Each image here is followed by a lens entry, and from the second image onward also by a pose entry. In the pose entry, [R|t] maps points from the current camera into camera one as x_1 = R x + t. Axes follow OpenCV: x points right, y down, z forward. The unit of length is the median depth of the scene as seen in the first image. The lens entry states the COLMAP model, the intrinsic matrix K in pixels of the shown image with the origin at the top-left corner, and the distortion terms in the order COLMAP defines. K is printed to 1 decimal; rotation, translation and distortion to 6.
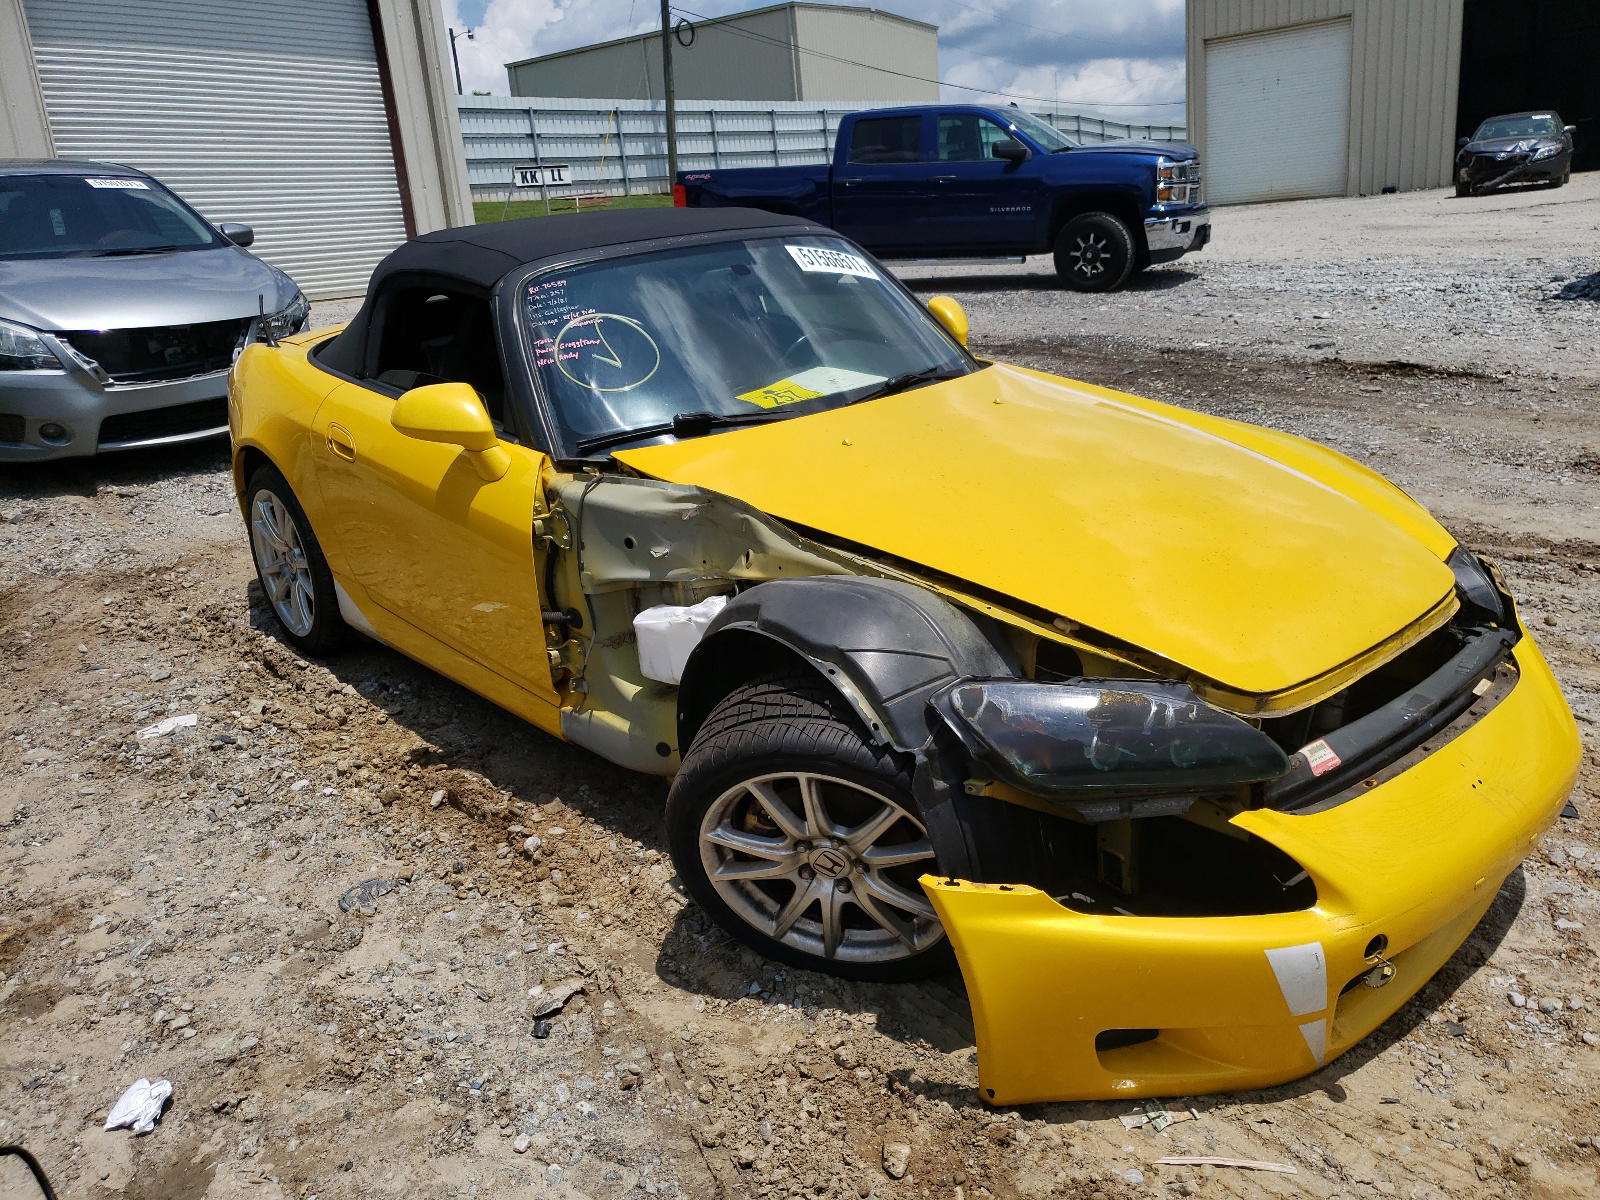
lens RADIAL K [[1241.3, 0, 800.0], [0, 1241.3, 600.0], [0, 0, 1]] dist [0.065923, -0.038752]
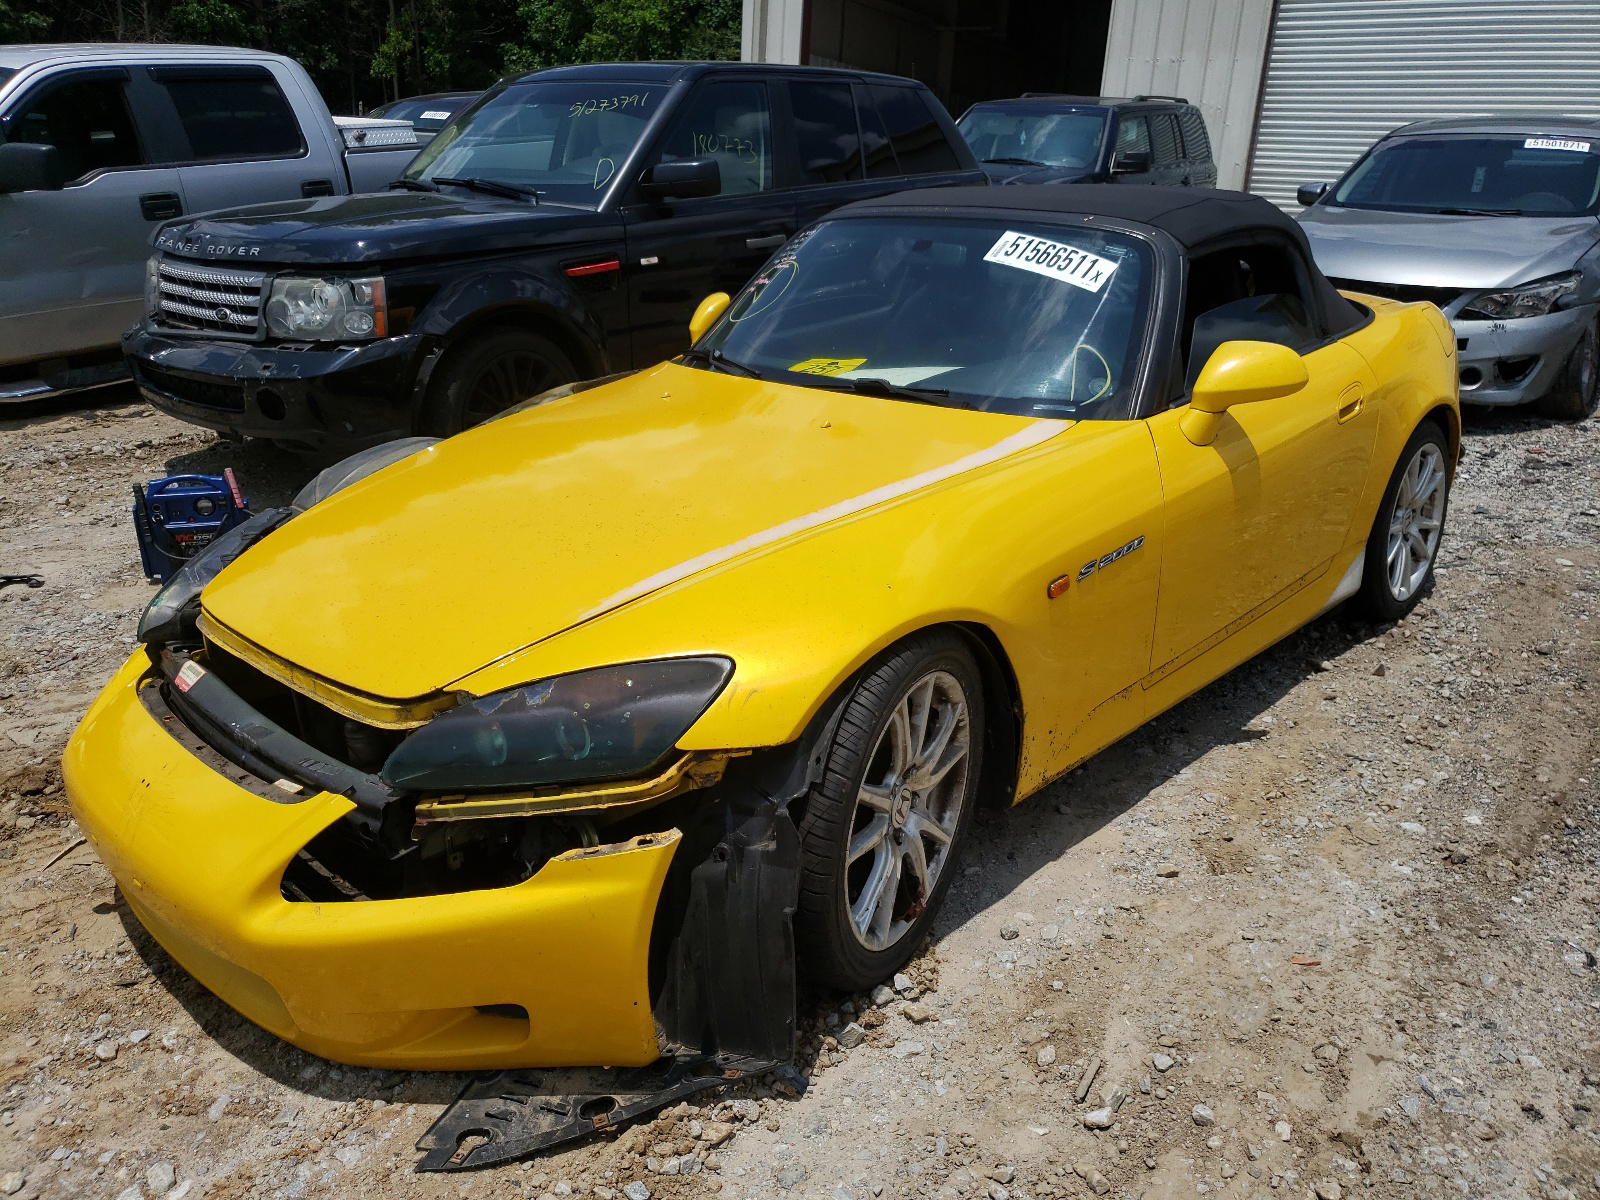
lens RADIAL K [[1241.3, 0, 800.0], [0, 1241.3, 600.0], [0, 0, 1]] dist [0.065923, -0.038752]
pose [[0.106039, 0.391613, -0.914000, 1.281437], [-0.367626, 0.869495, 0.329894, -0.431719], [0.923909, 0.301028, 0.236167, 1.080183]]
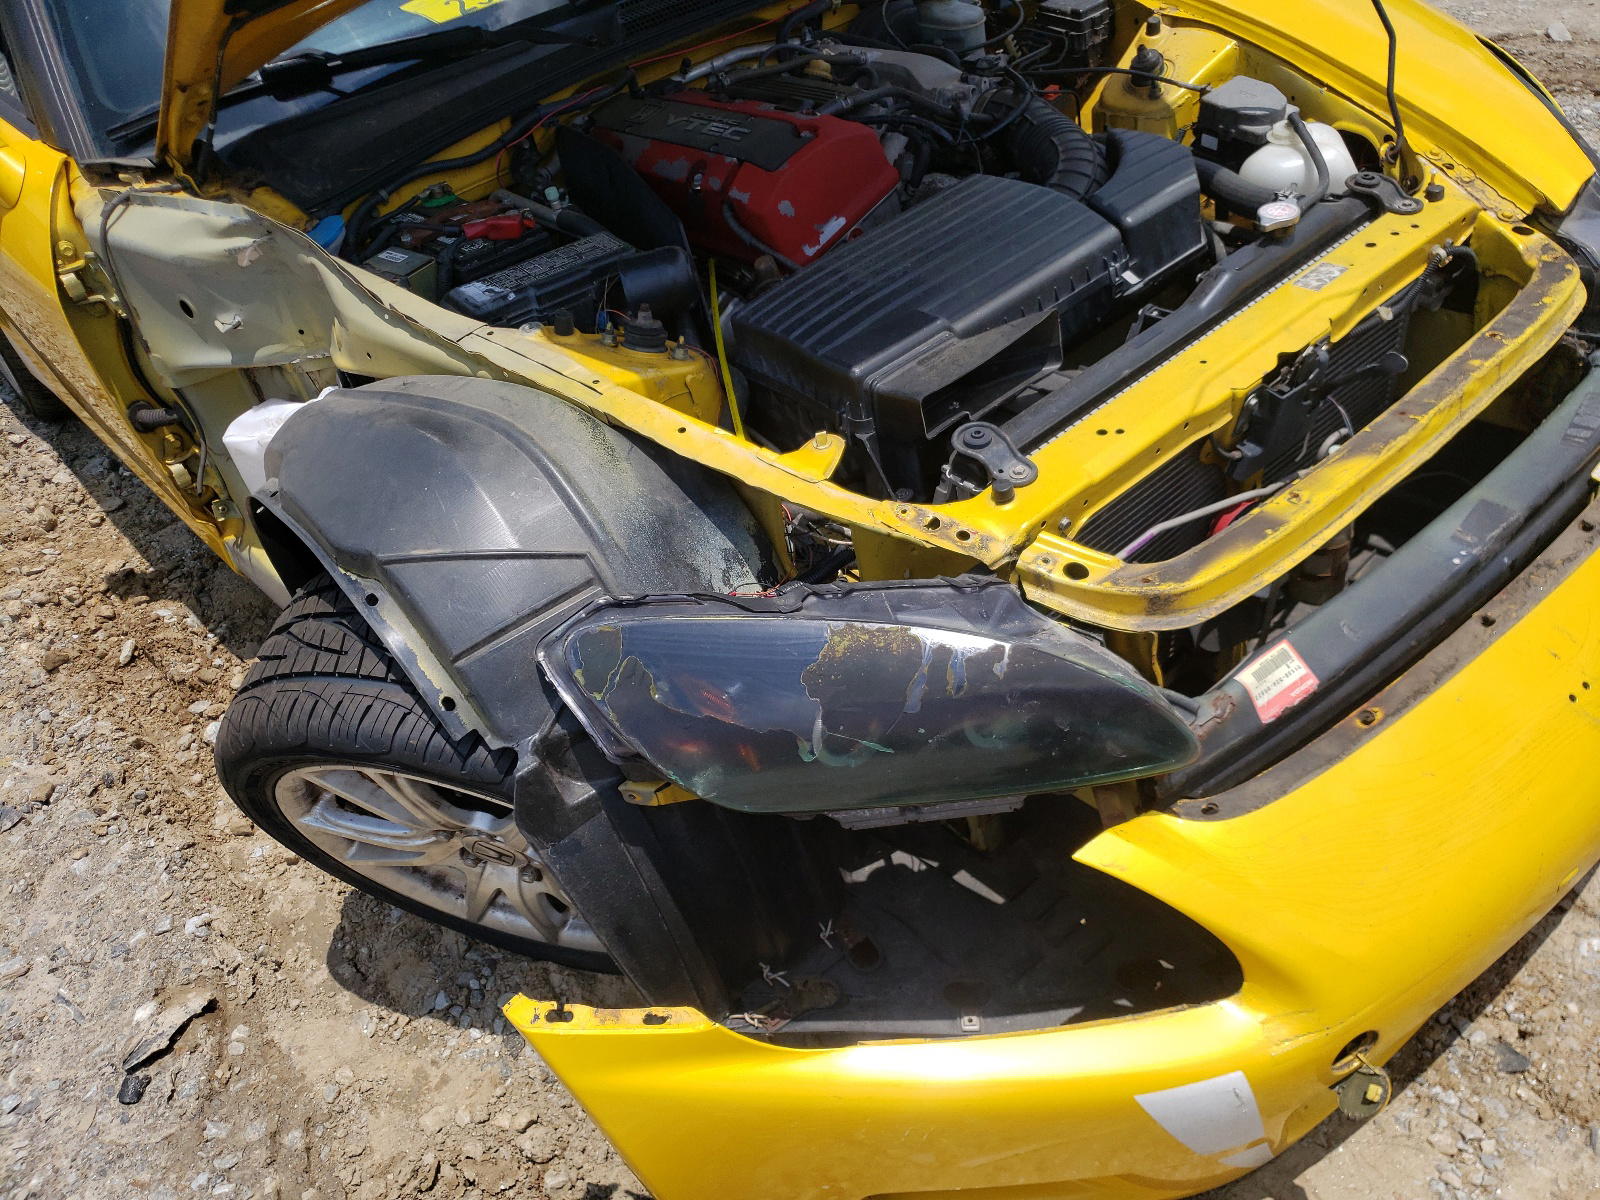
lens RADIAL K [[1241.3, 0, 800.0], [0, 1241.3, 600.0], [0, 0, 1]] dist [0.065923, -0.038752]
pose [[0.992853, -0.087593, -0.081058, 0.231009], [0.108979, 0.942273, 0.316616, -0.085895], [0.048645, -0.323187, 0.945084, 0.445048]]
